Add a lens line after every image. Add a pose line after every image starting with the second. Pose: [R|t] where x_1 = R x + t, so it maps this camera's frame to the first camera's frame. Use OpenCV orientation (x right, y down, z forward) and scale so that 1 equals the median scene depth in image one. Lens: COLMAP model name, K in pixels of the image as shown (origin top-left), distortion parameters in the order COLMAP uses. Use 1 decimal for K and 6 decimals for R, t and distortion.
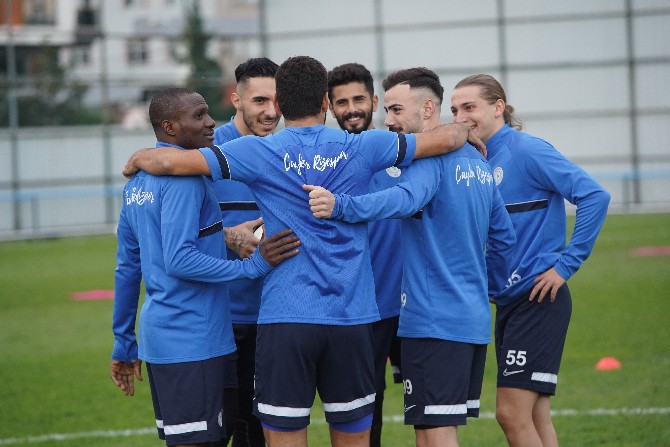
lens RADIAL K [[3865.8, 0, 335.0], [0, 3865.8, 223.5], [0, 0, 1]] dist [-0.019332, -6.151170]
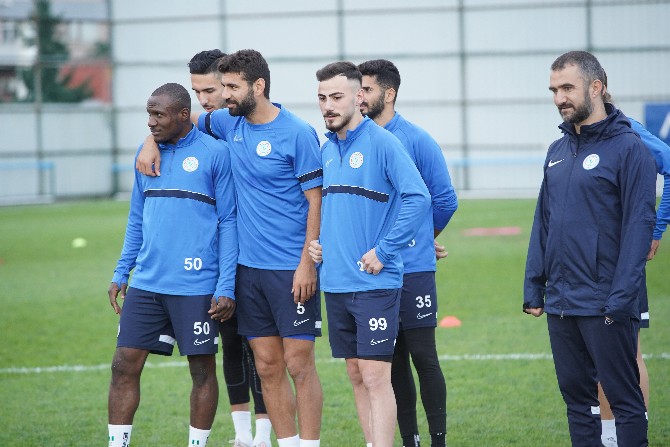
lens RADIAL K [[3859.2, 0, 335.0], [0, 3859.2, 223.5], [0, 0, 1]] dist [-2.482363, -5.968402]
pose [[0.998652, 0.024673, 0.045660, -0.016754], [-0.024887, 0.999682, 0.004133, 0.002599], [-0.045543, -0.005263, 0.998949, -0.147714]]
